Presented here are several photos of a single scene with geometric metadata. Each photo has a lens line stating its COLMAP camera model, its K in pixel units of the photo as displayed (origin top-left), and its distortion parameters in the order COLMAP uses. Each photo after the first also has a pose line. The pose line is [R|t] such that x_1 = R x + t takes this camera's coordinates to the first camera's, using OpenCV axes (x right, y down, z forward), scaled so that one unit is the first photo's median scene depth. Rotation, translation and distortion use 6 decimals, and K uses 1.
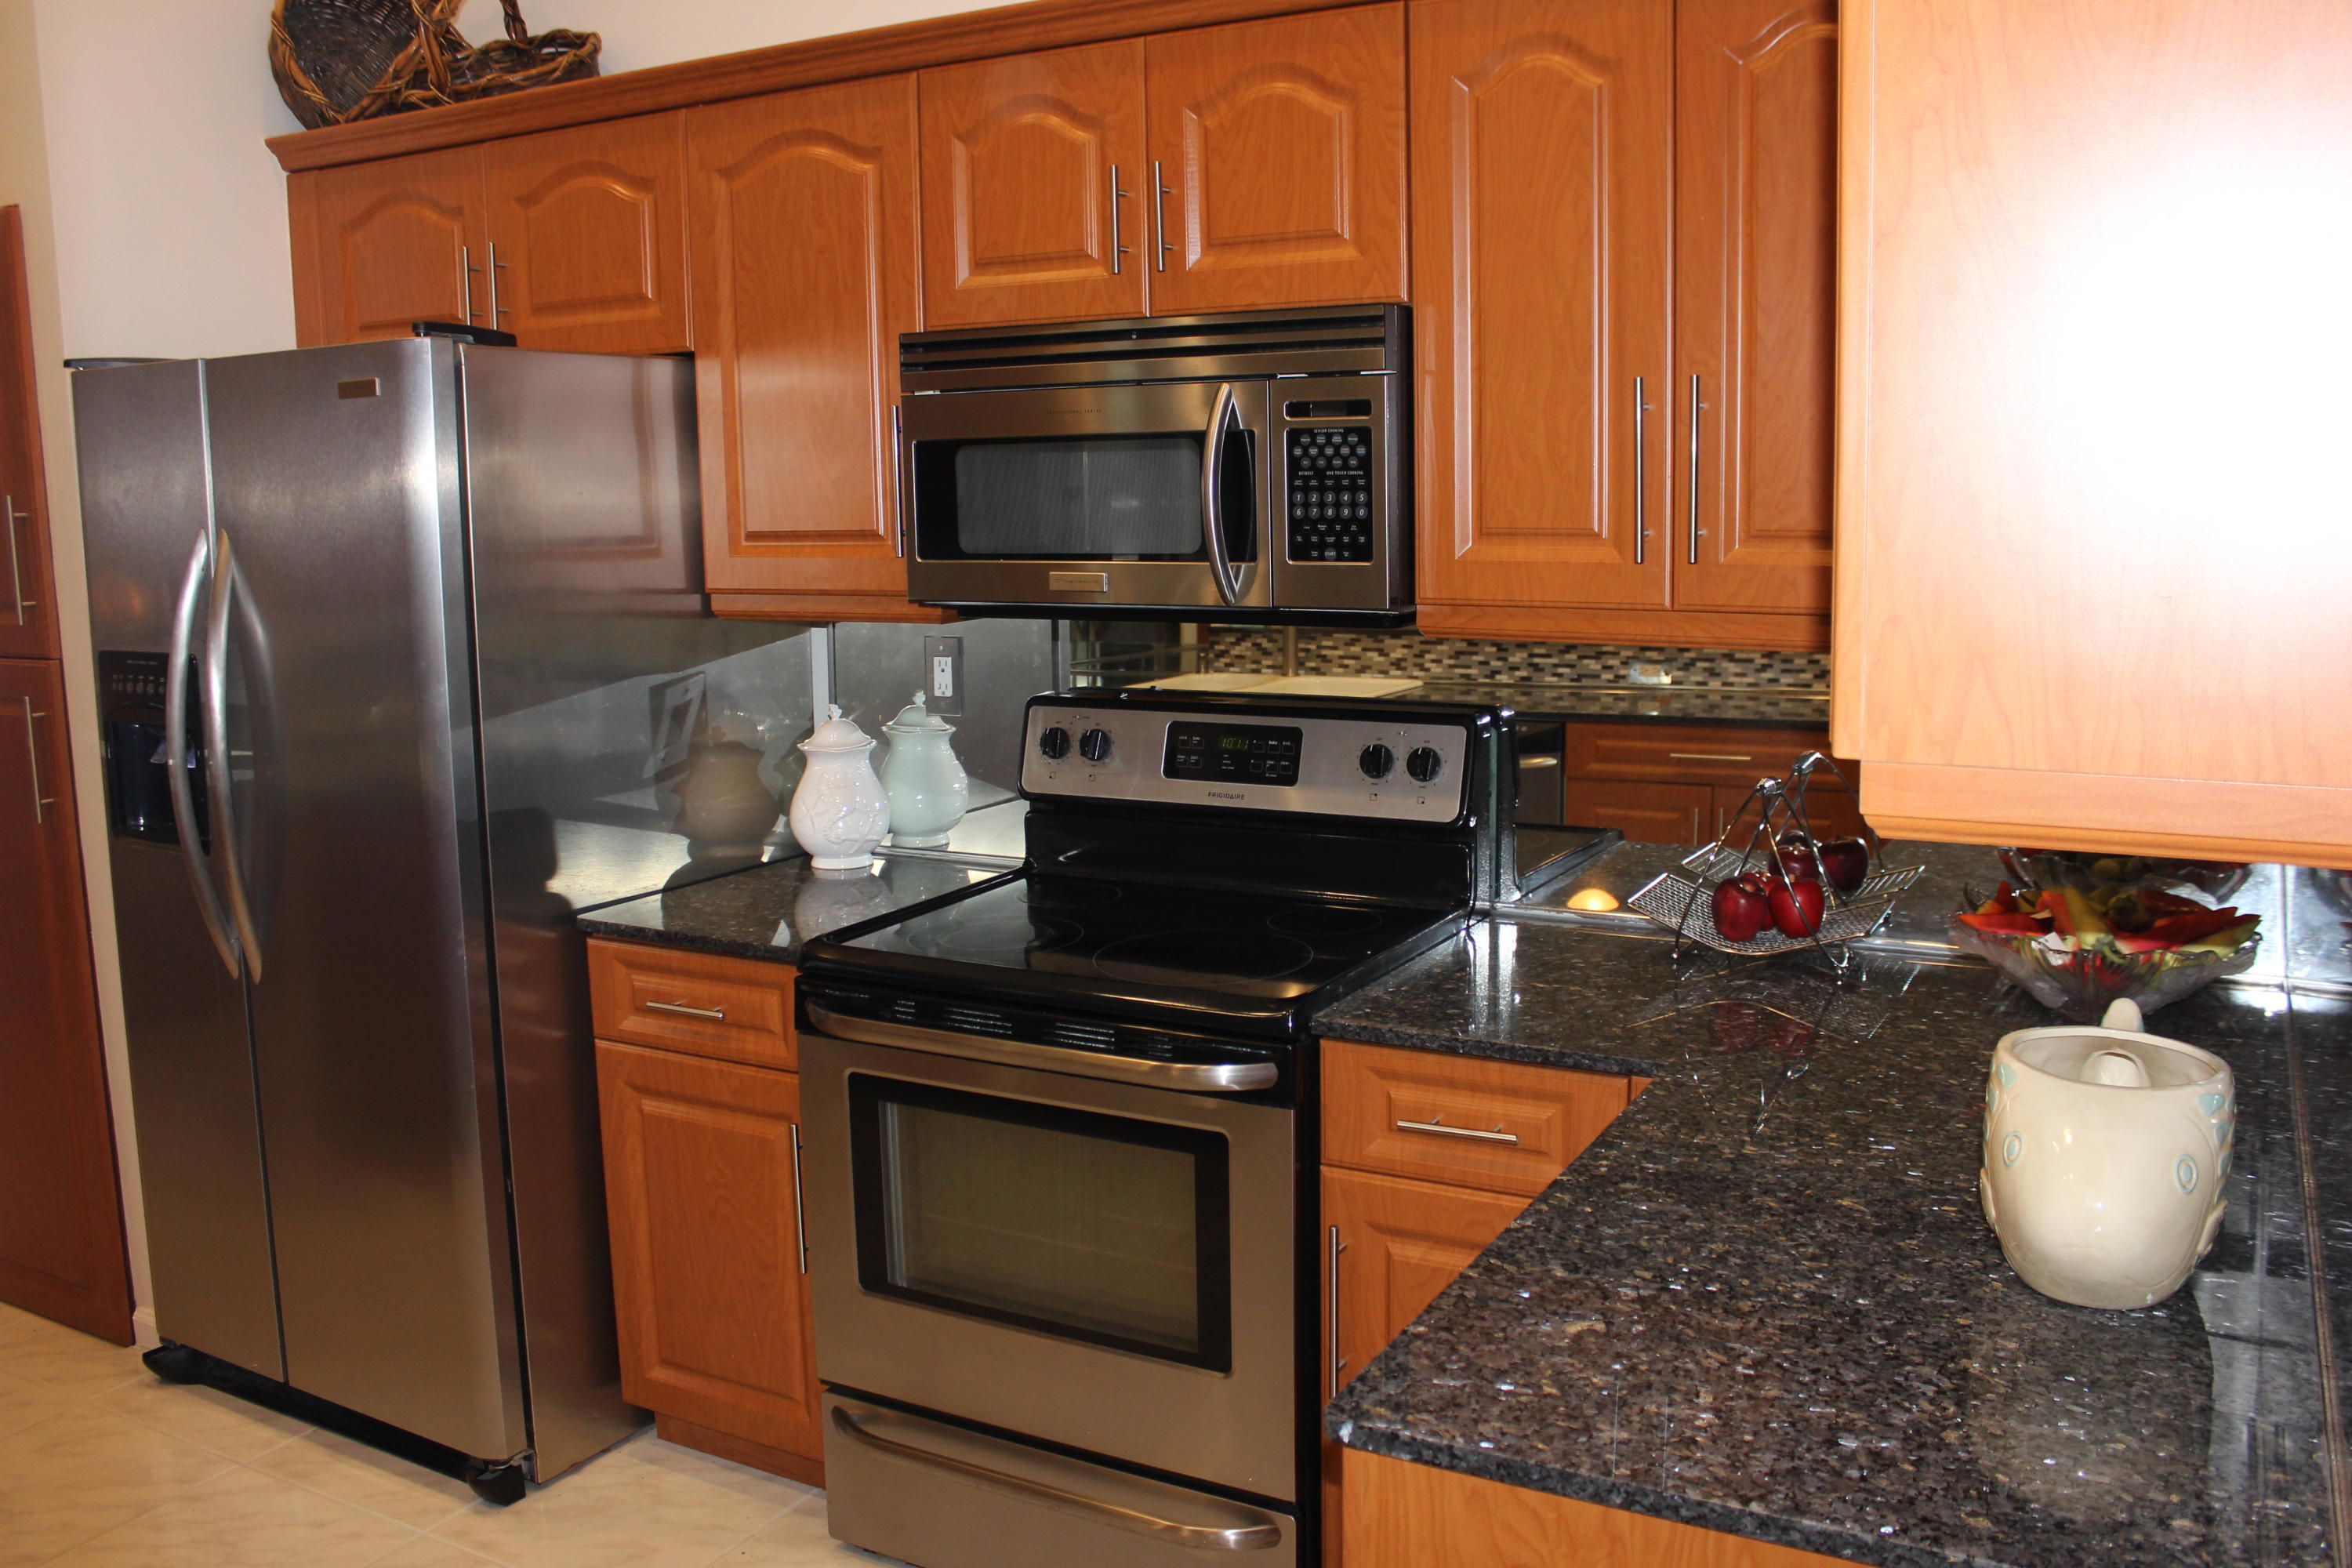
lens RADIAL K [[1952.1, 0, 1174.5], [0, 1952.1, 755.8], [0, 0, 1]] dist [-0.174233, 0.148741]
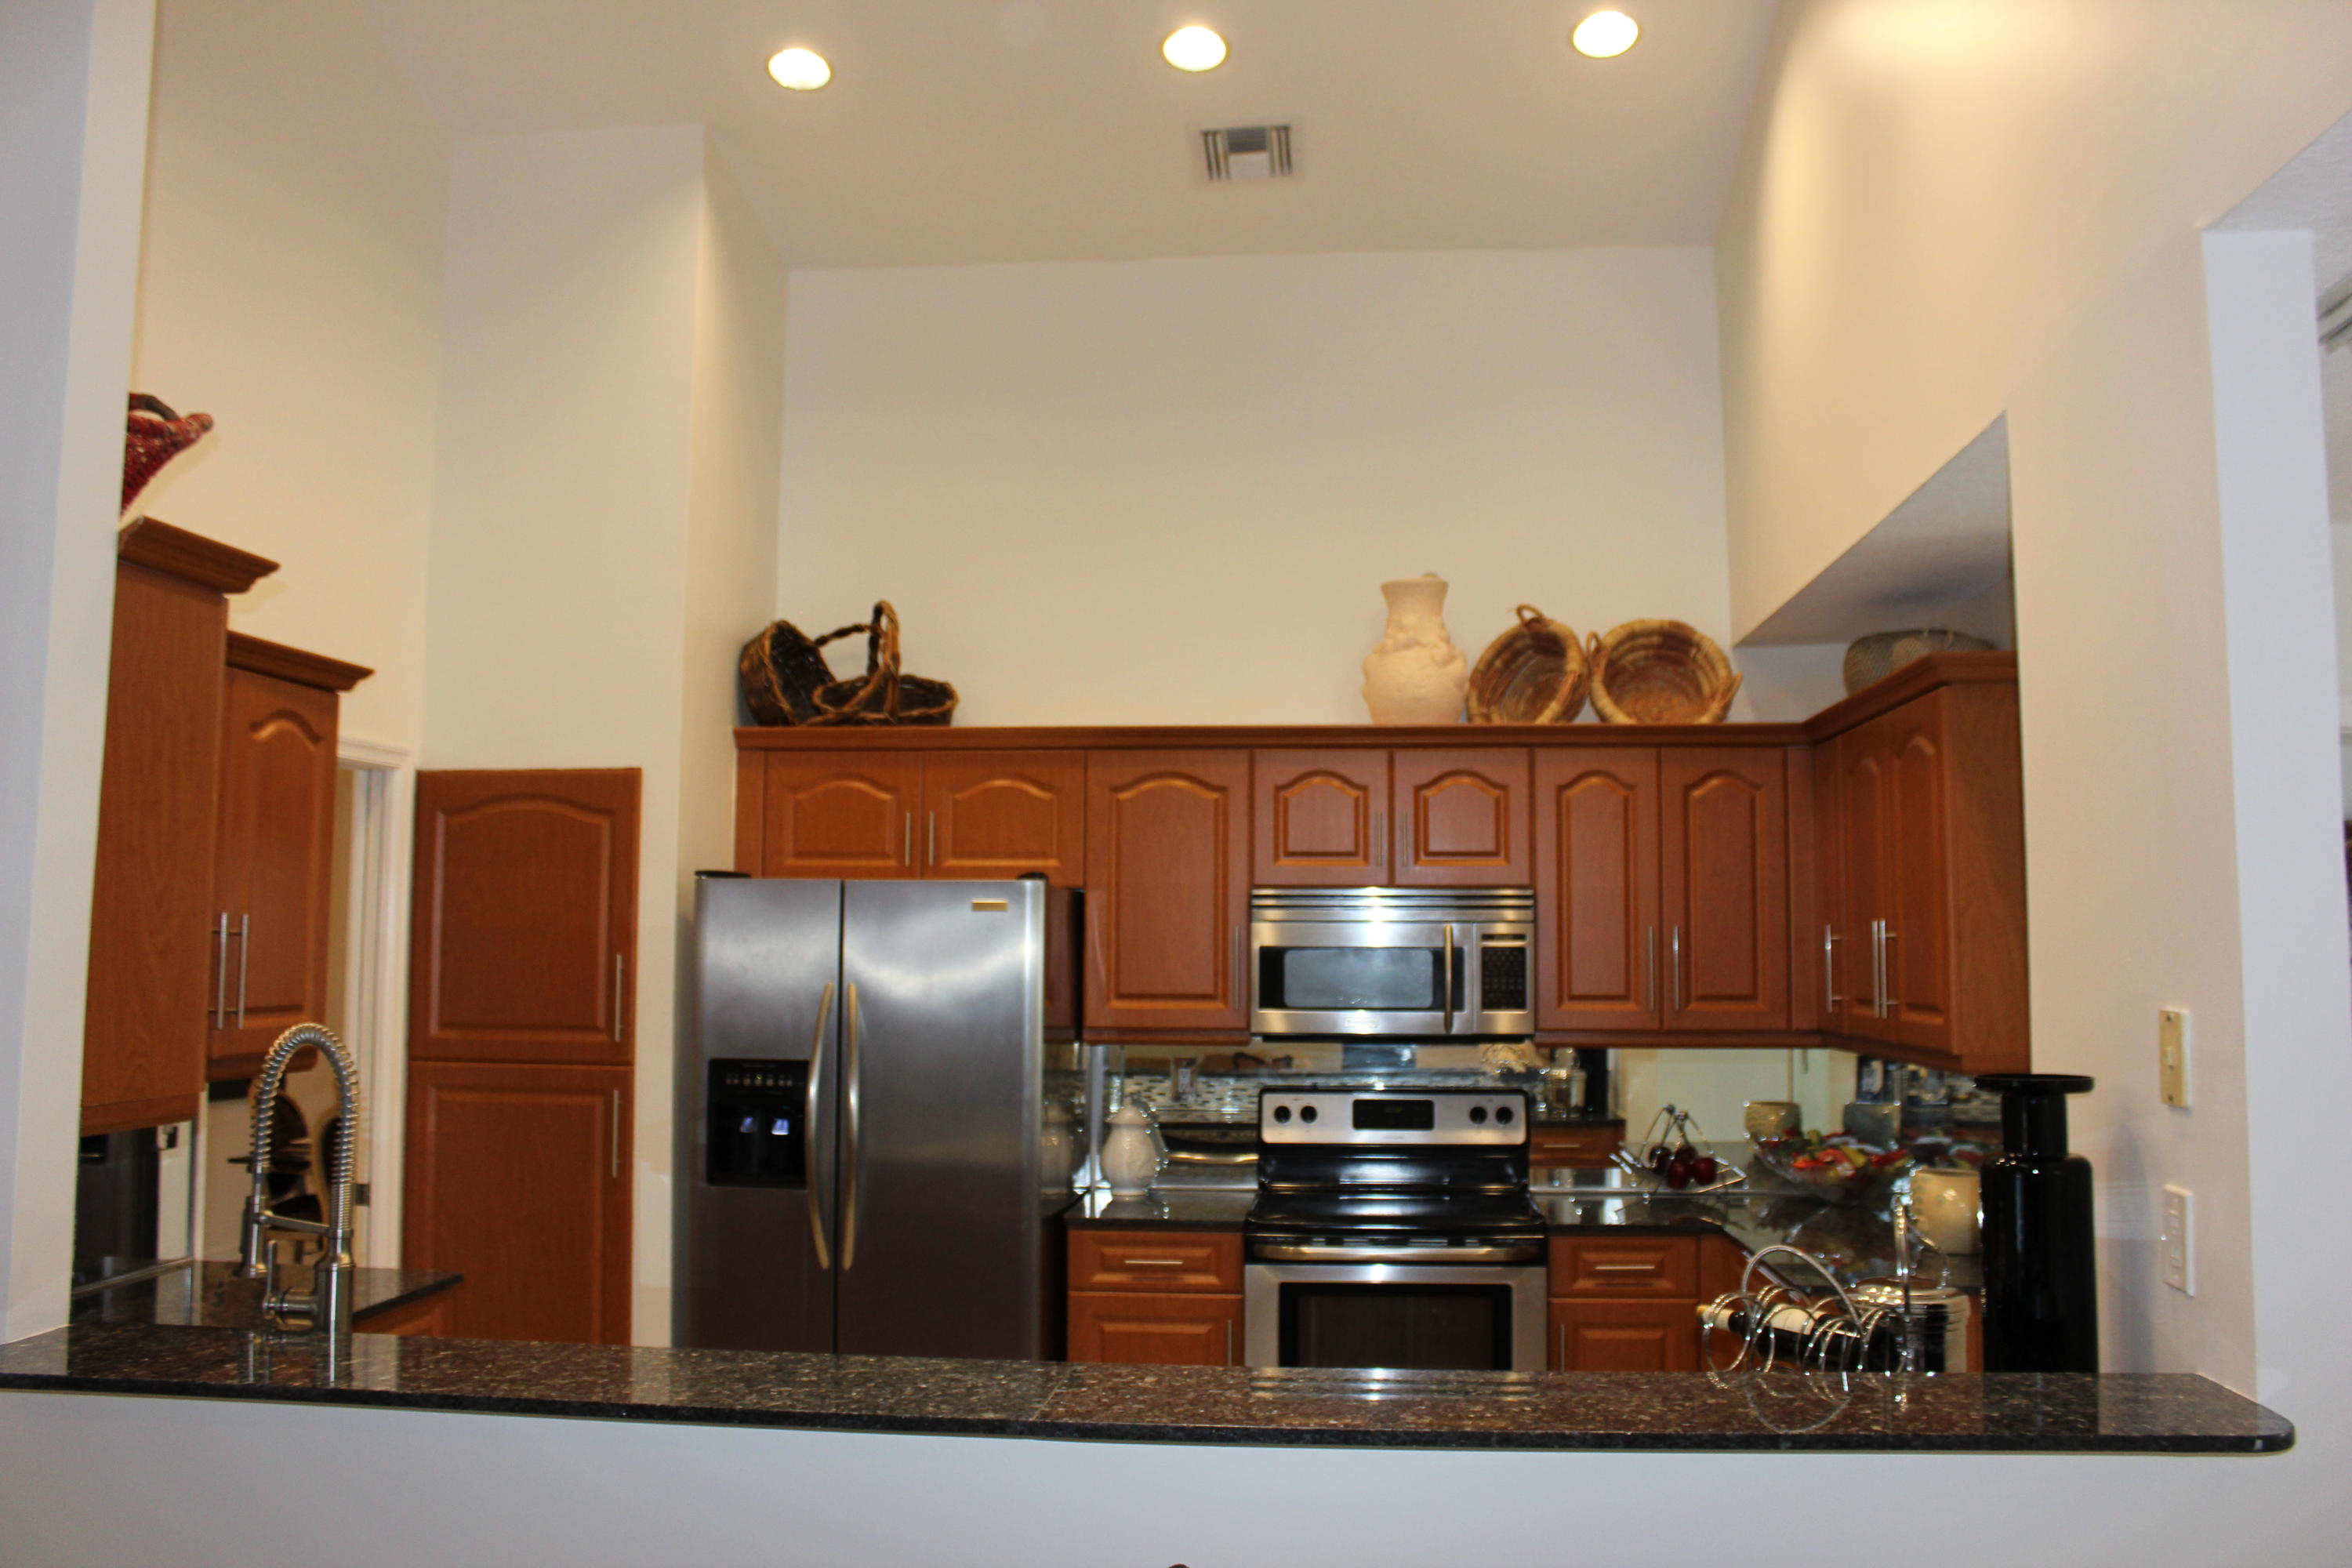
lens RADIAL K [[1952.1, 0, 1174.5], [0, 1952.1, 755.8], [0, 0, 1]] dist [-0.174233, 0.148741]
pose [[0.920355, 0.058328, 0.386710, -0.910560], [0.036413, 0.971739, -0.233232, 0.090576], [-0.389385, 0.228738, 0.892221, -0.658231]]
